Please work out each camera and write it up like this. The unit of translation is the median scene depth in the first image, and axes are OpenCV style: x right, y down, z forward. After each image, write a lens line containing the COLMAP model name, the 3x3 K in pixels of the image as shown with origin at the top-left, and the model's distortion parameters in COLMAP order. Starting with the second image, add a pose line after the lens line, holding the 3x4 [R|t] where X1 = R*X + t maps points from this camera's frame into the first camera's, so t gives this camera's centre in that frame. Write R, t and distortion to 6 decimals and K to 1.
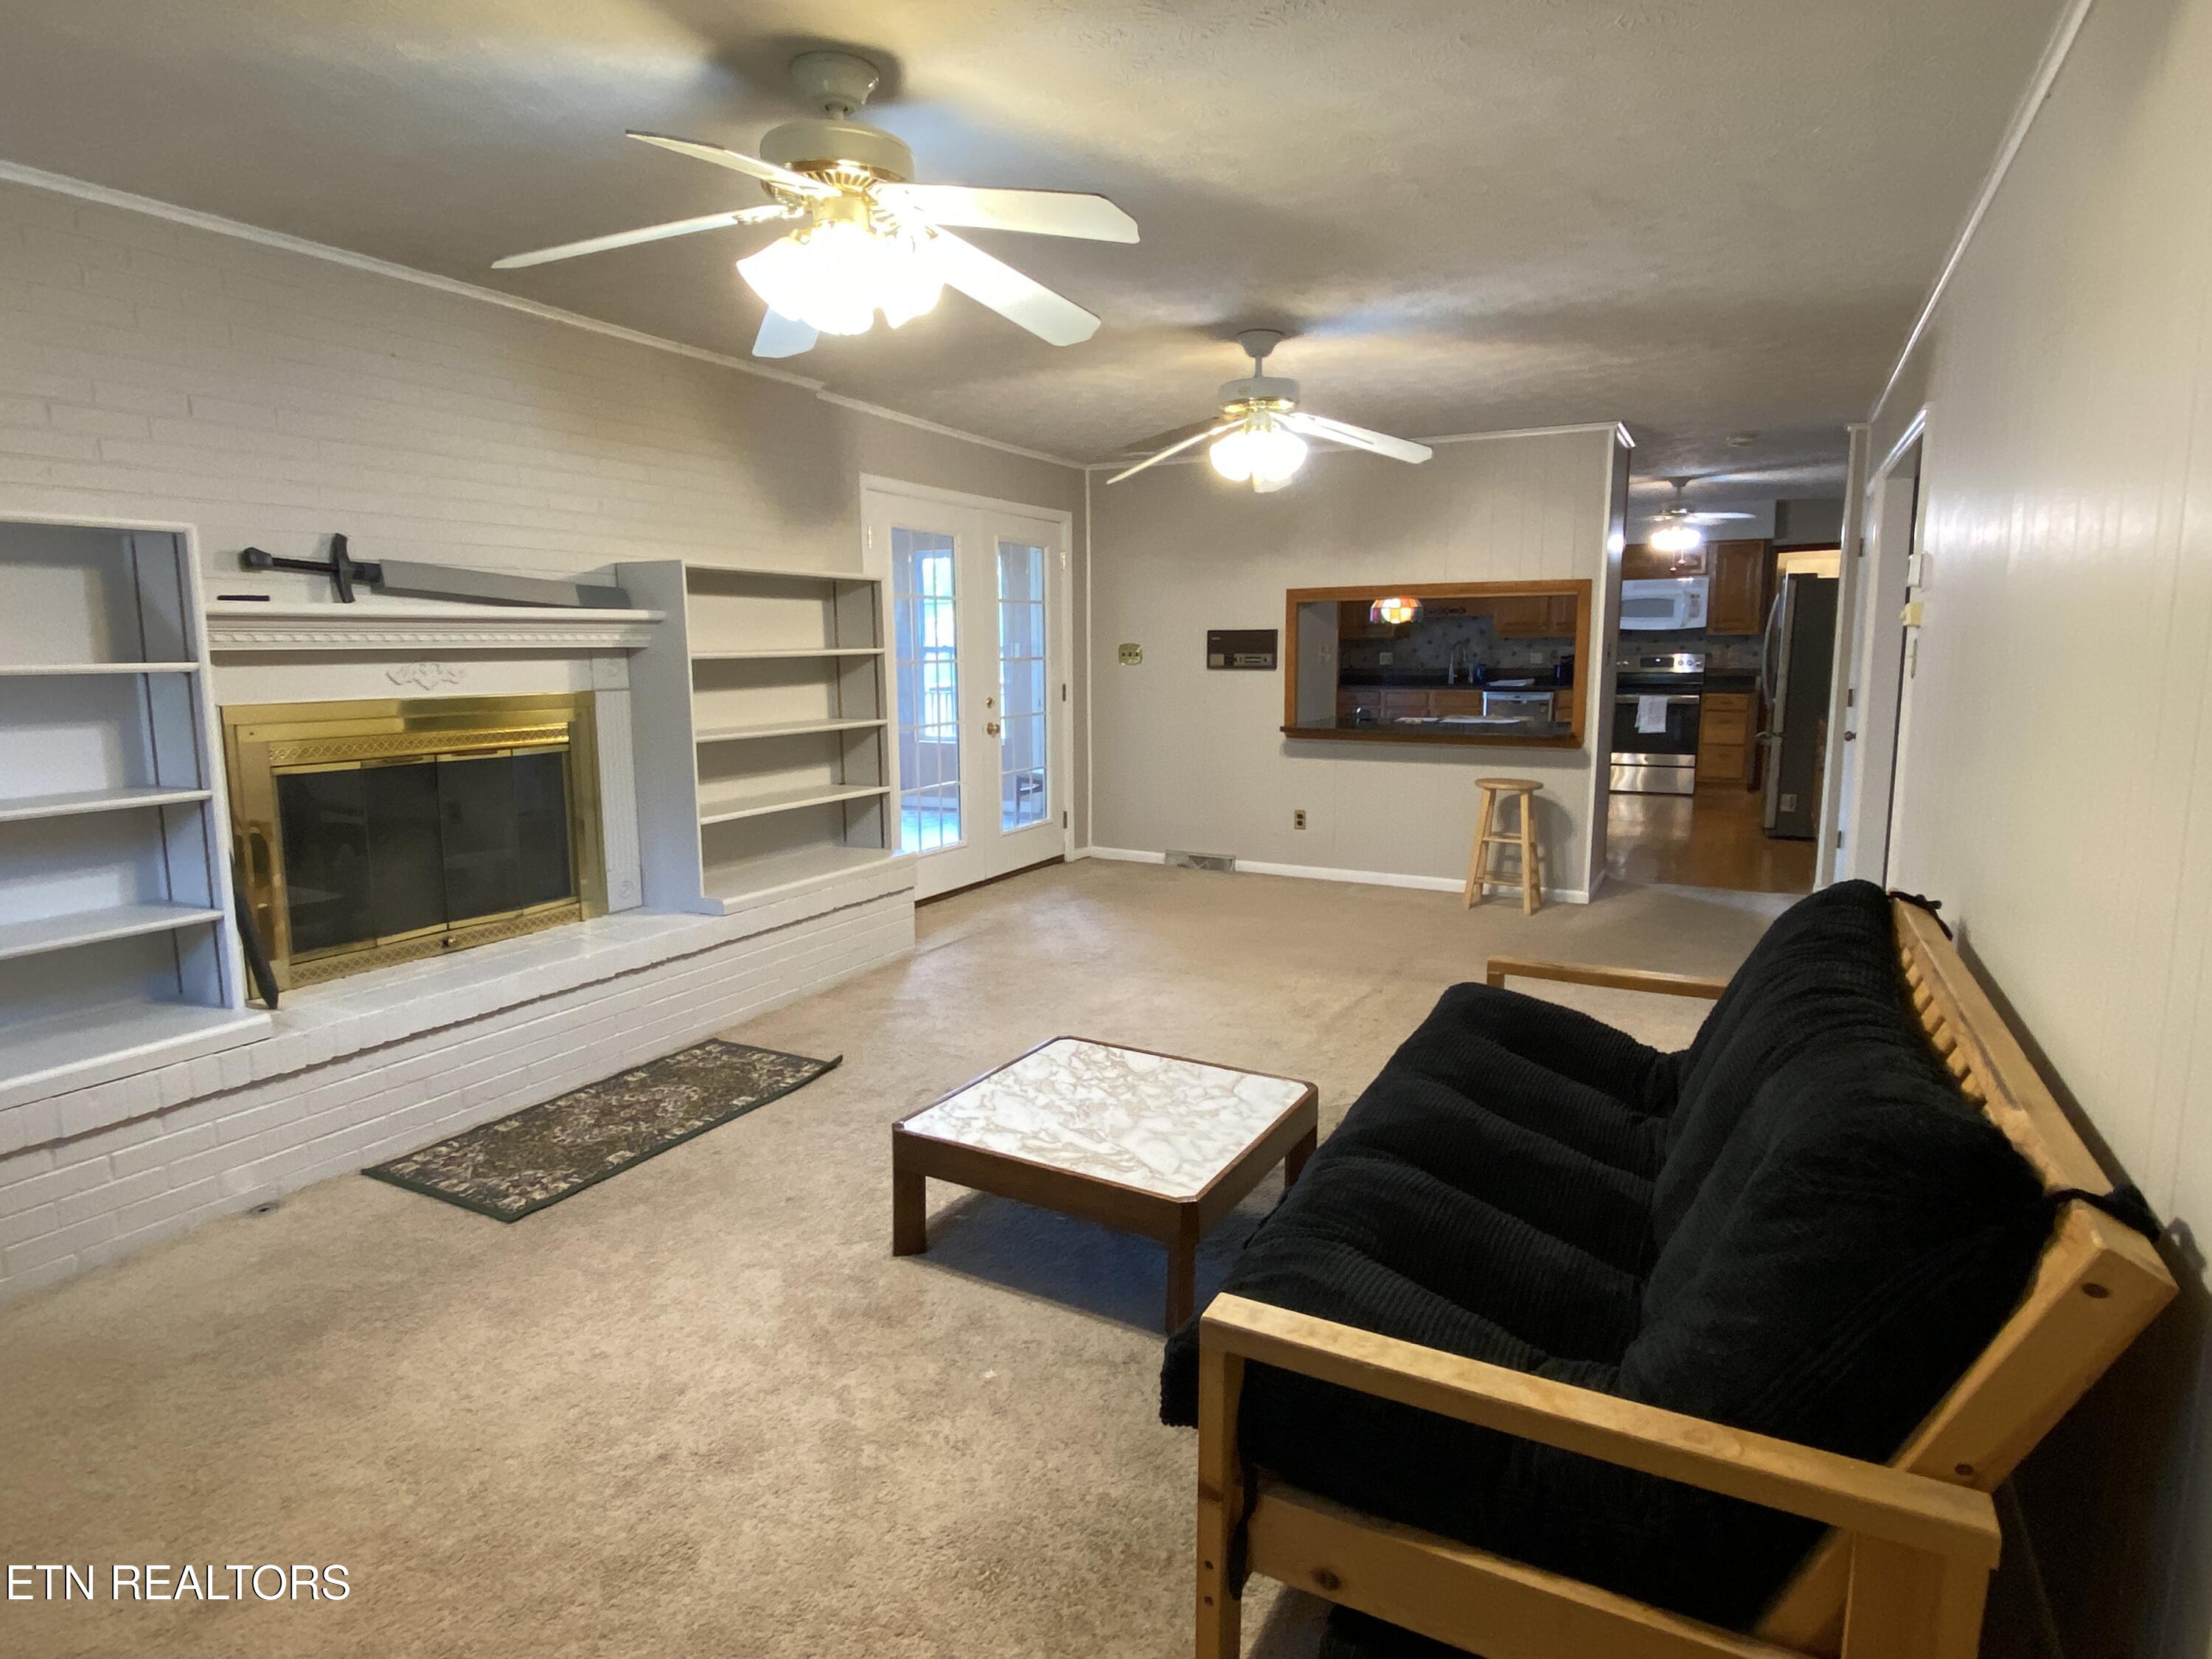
lens RADIAL K [[1225.2, 0, 1118.2], [0, 1225.2, 821.7], [0, 0, 1]] dist [0.048312, -0.017272]
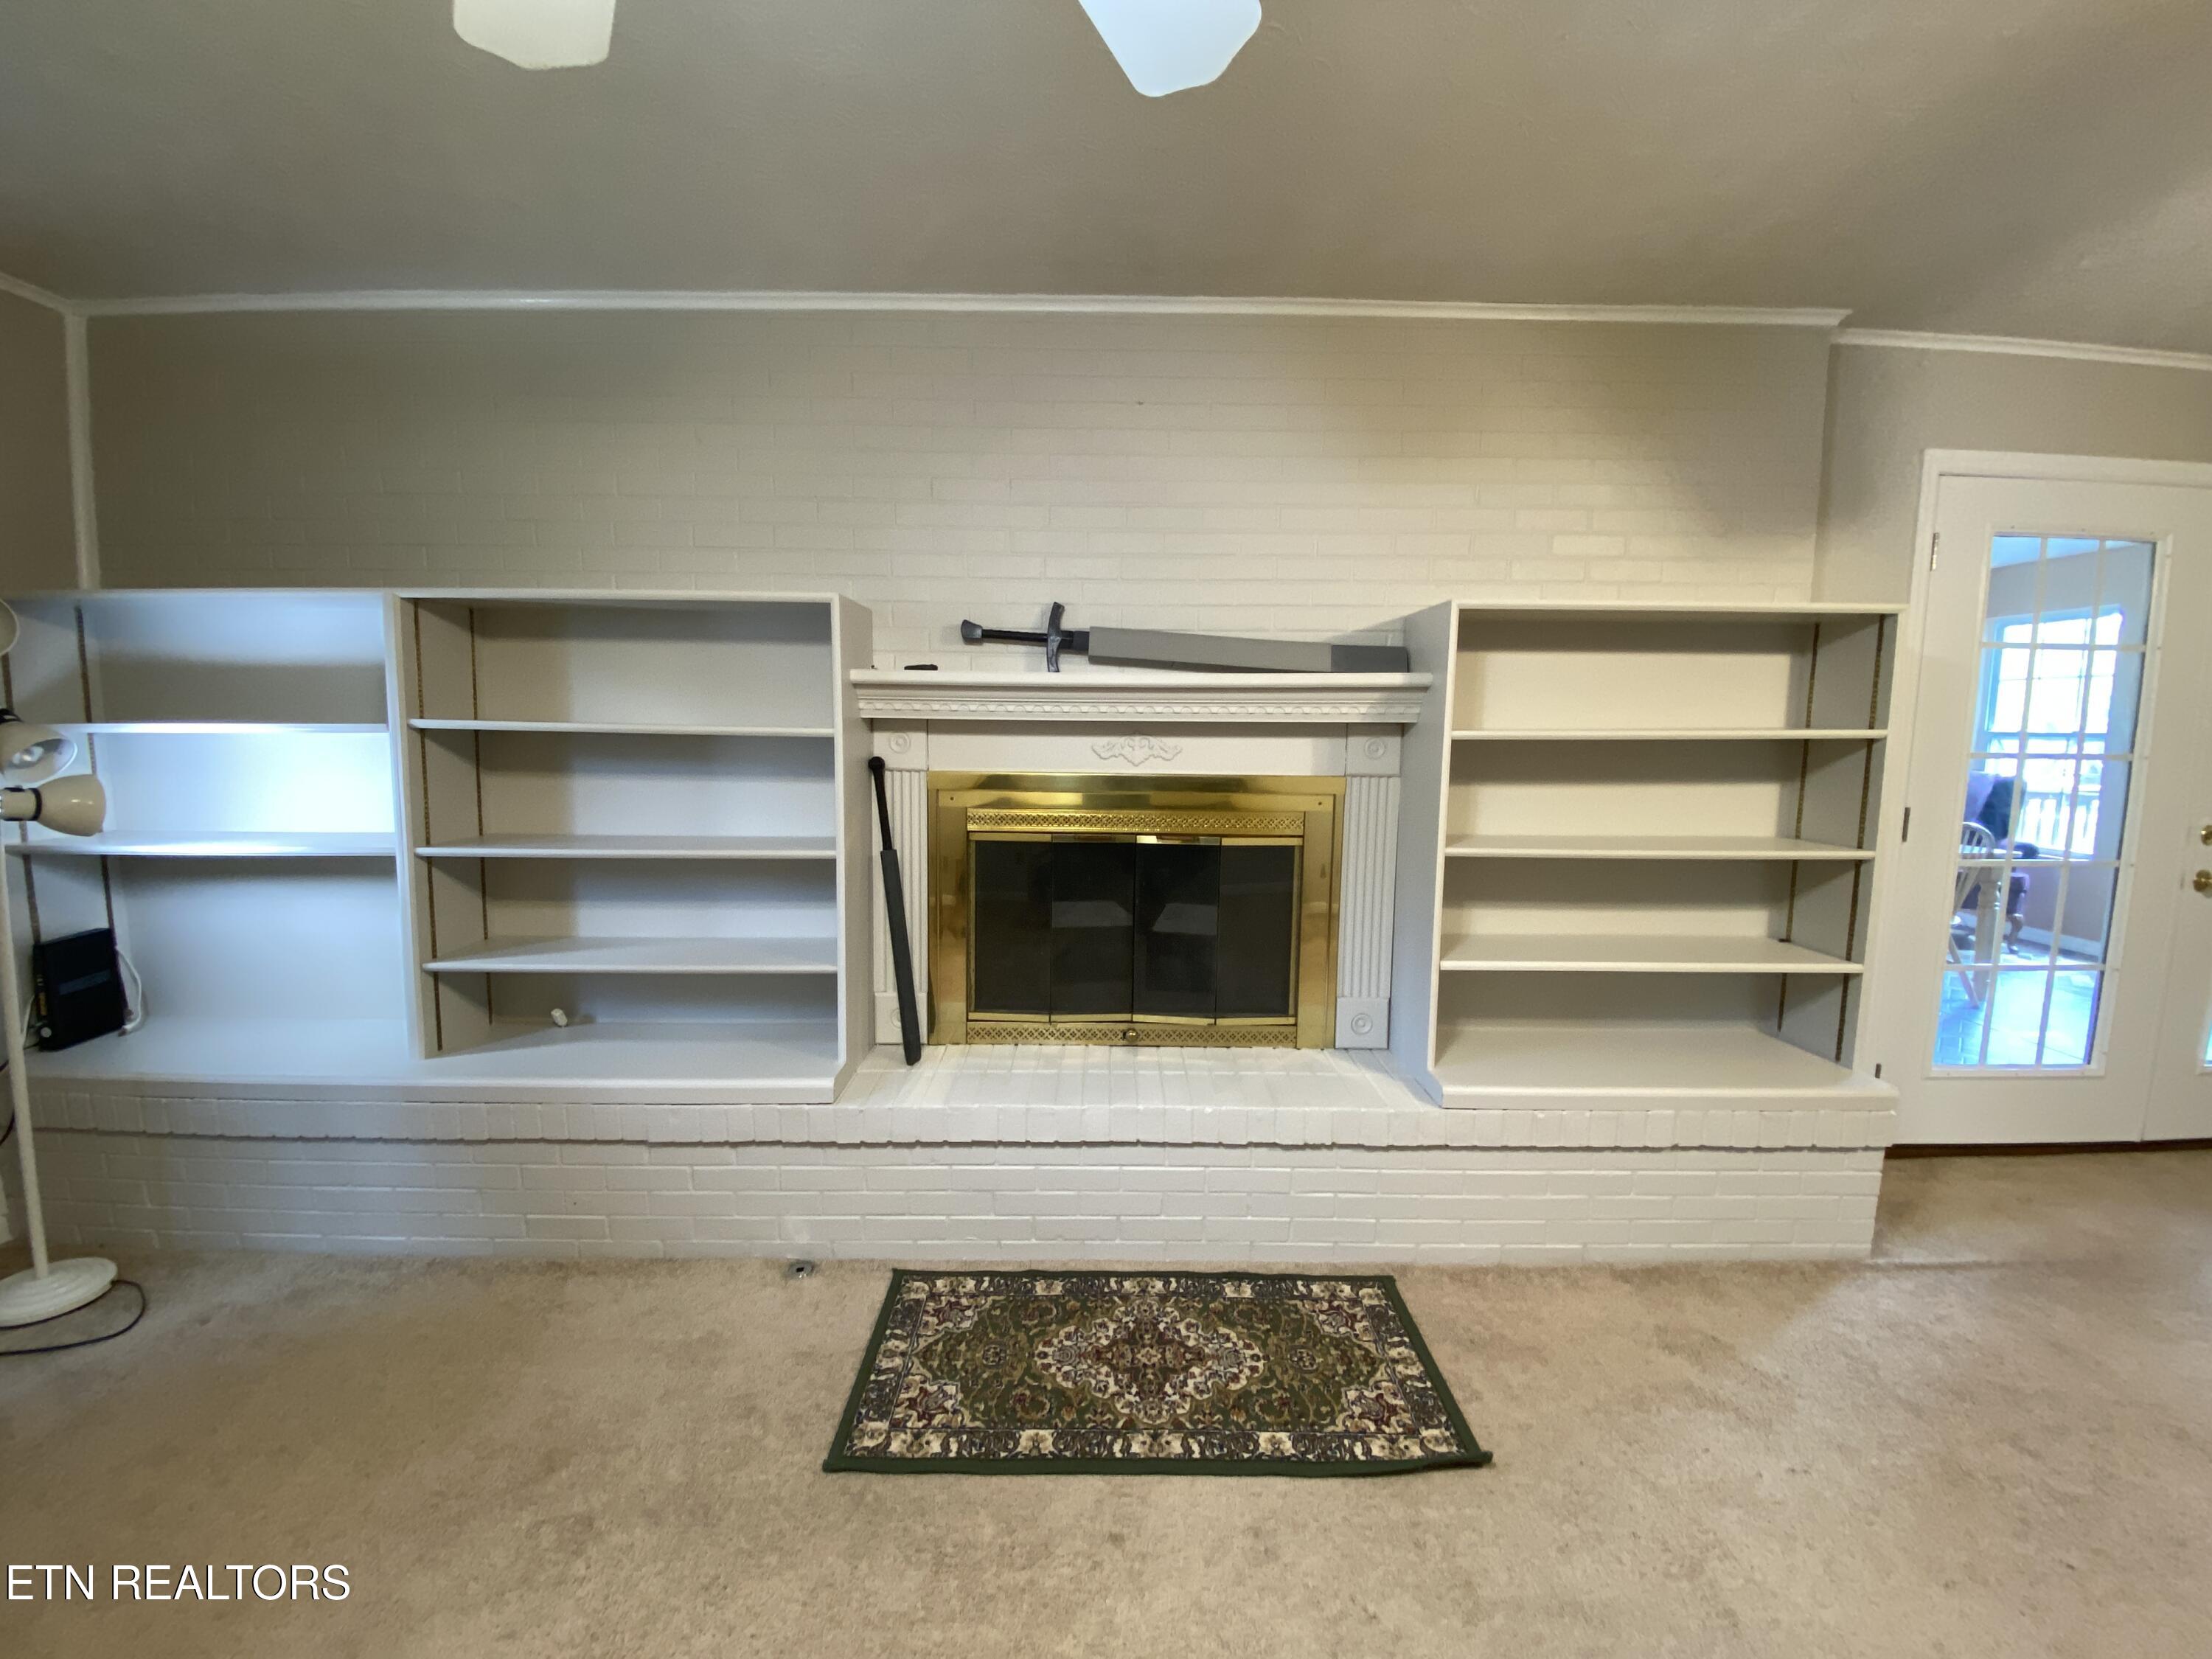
lens RADIAL K [[899.6, 0, 1092.3], [0, 899.6, 811.9], [0, 0, 1]] dist [0.000644, -0.007102]
pose [[0.458585, 0.102190, -0.882755, 0.020264], [-0.141067, 0.989142, 0.041222, -0.087129], [0.877382, 0.105624, 0.468021, 0.611799]]
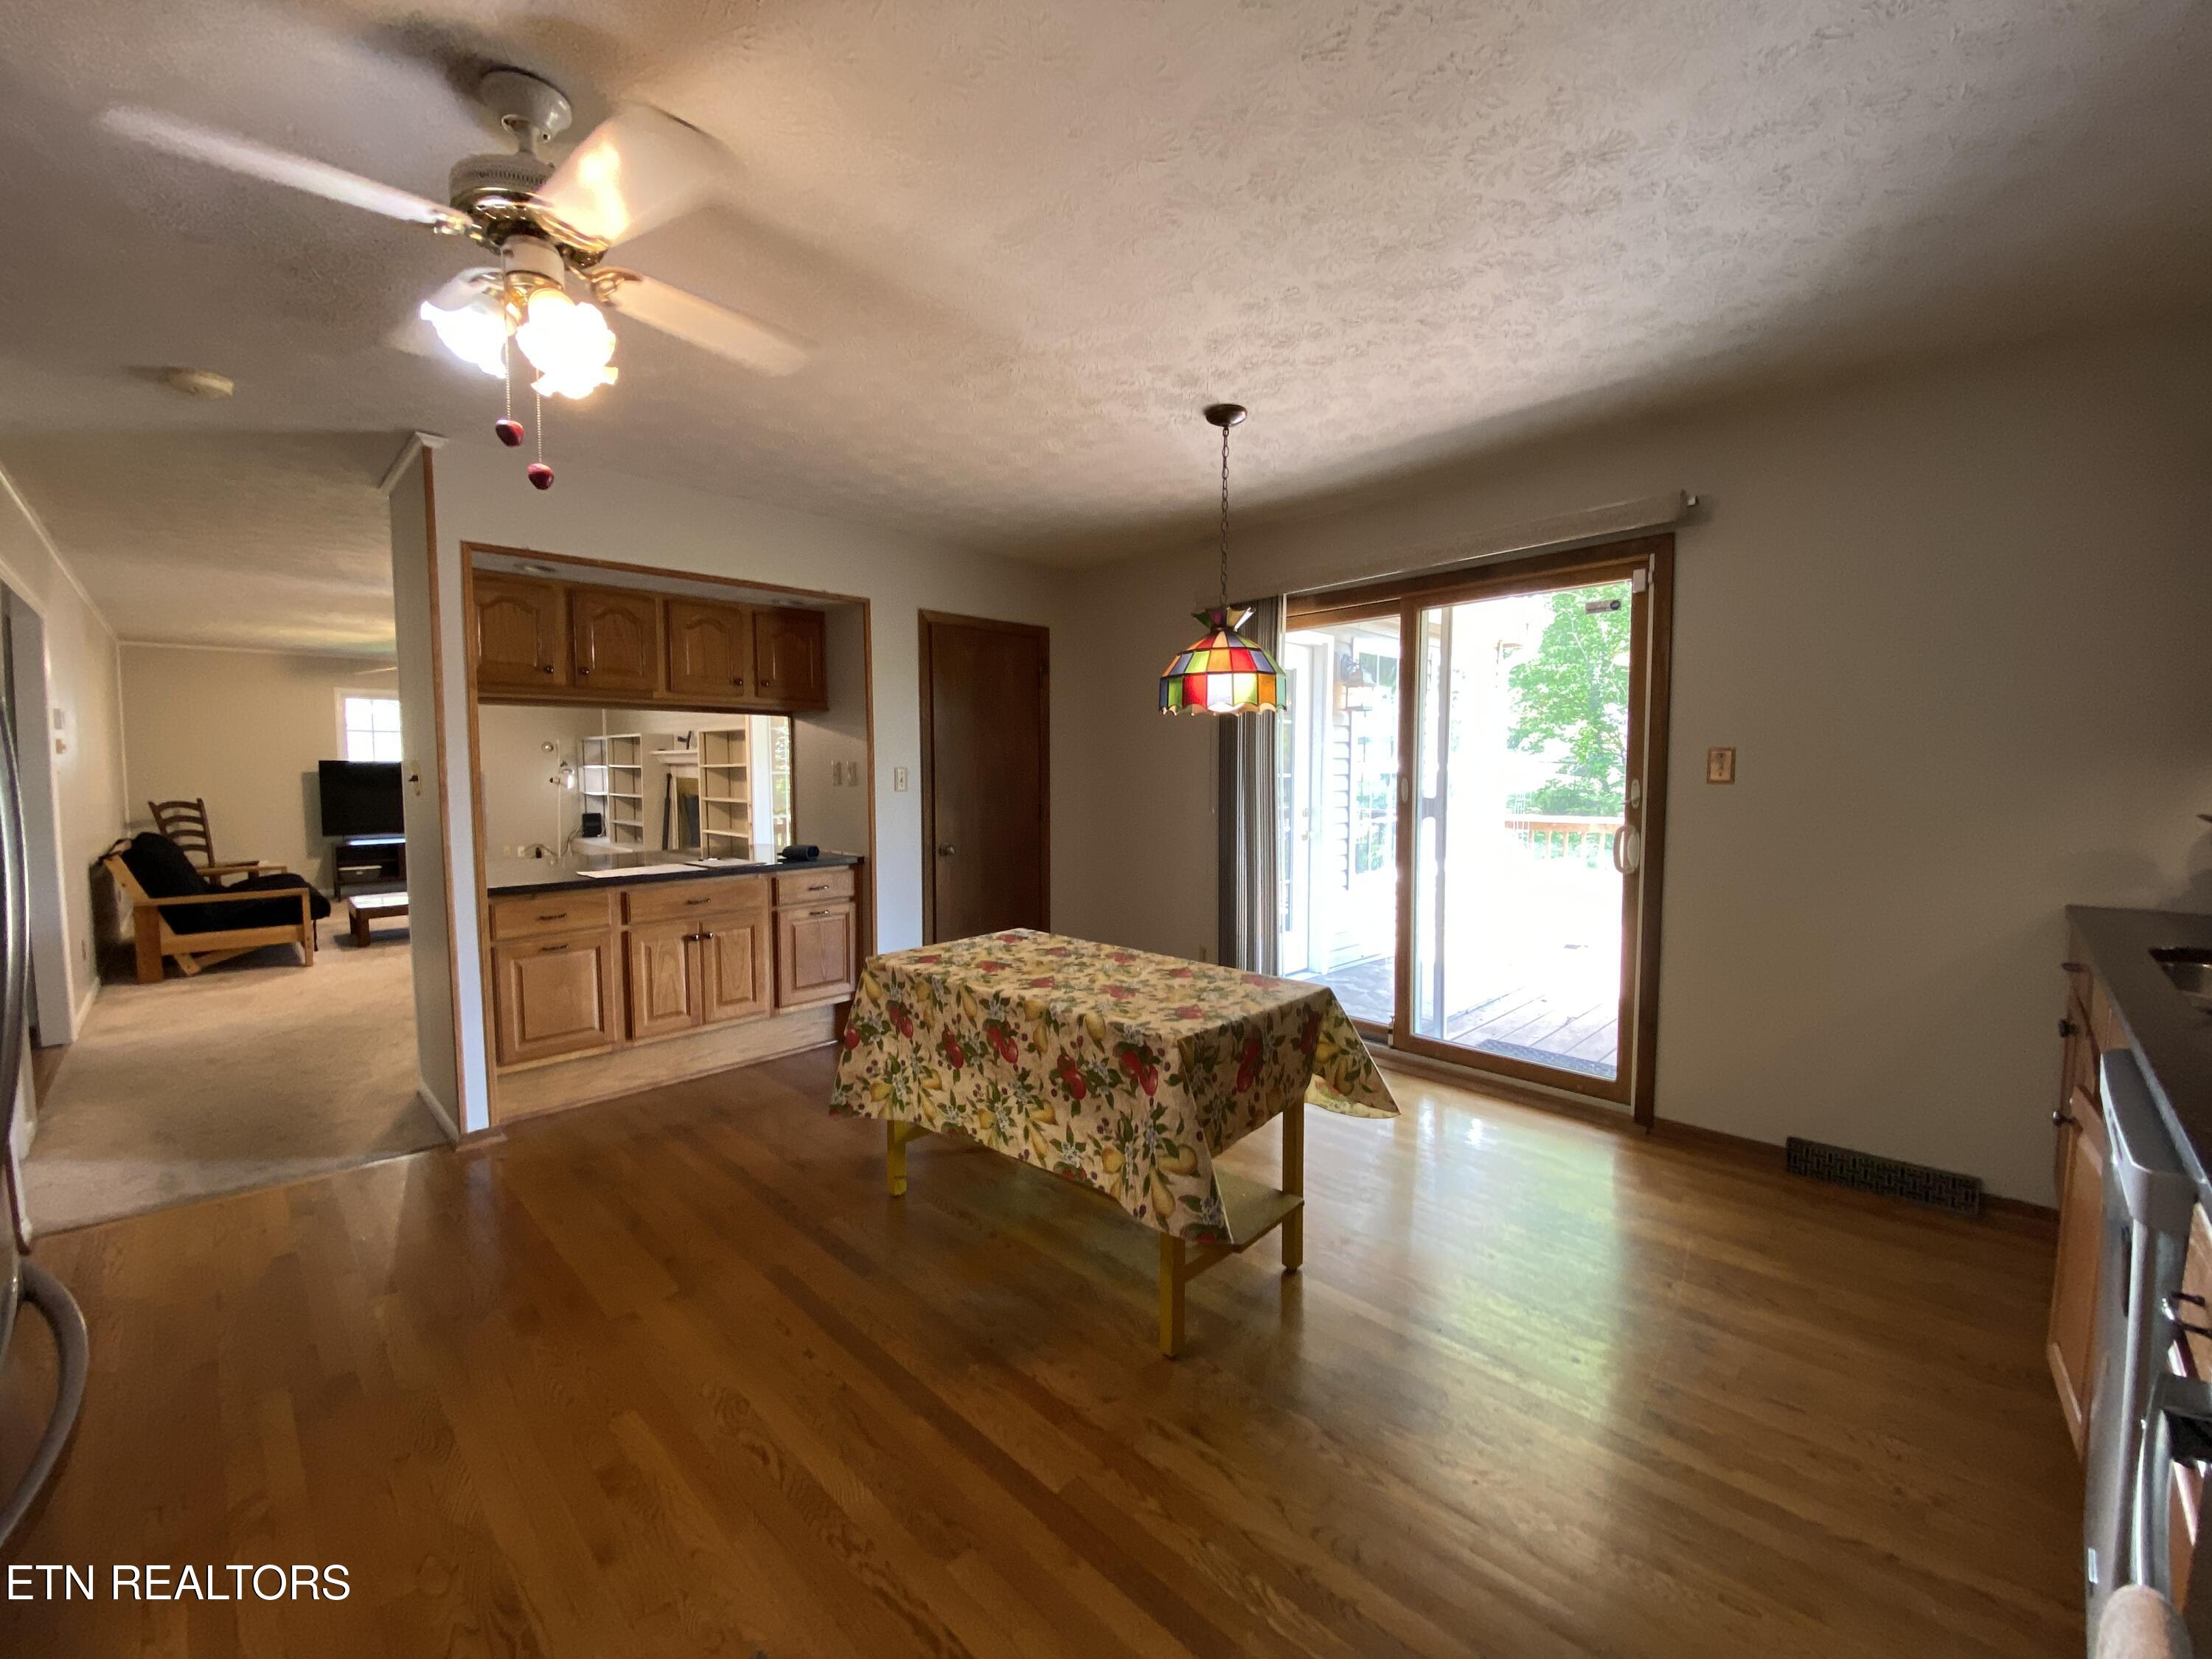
lens RADIAL K [[899.6, 0, 1120.7], [0, 899.6, 818.6], [0, 0, 1]] dist [0.000644, -0.007102]
pose [[-0.292459, 0.061516, -0.954297, 1.270970], [-0.138847, 0.984622, 0.106023, -0.367327], [0.946144, 0.163509, -0.279420, 2.508081]]
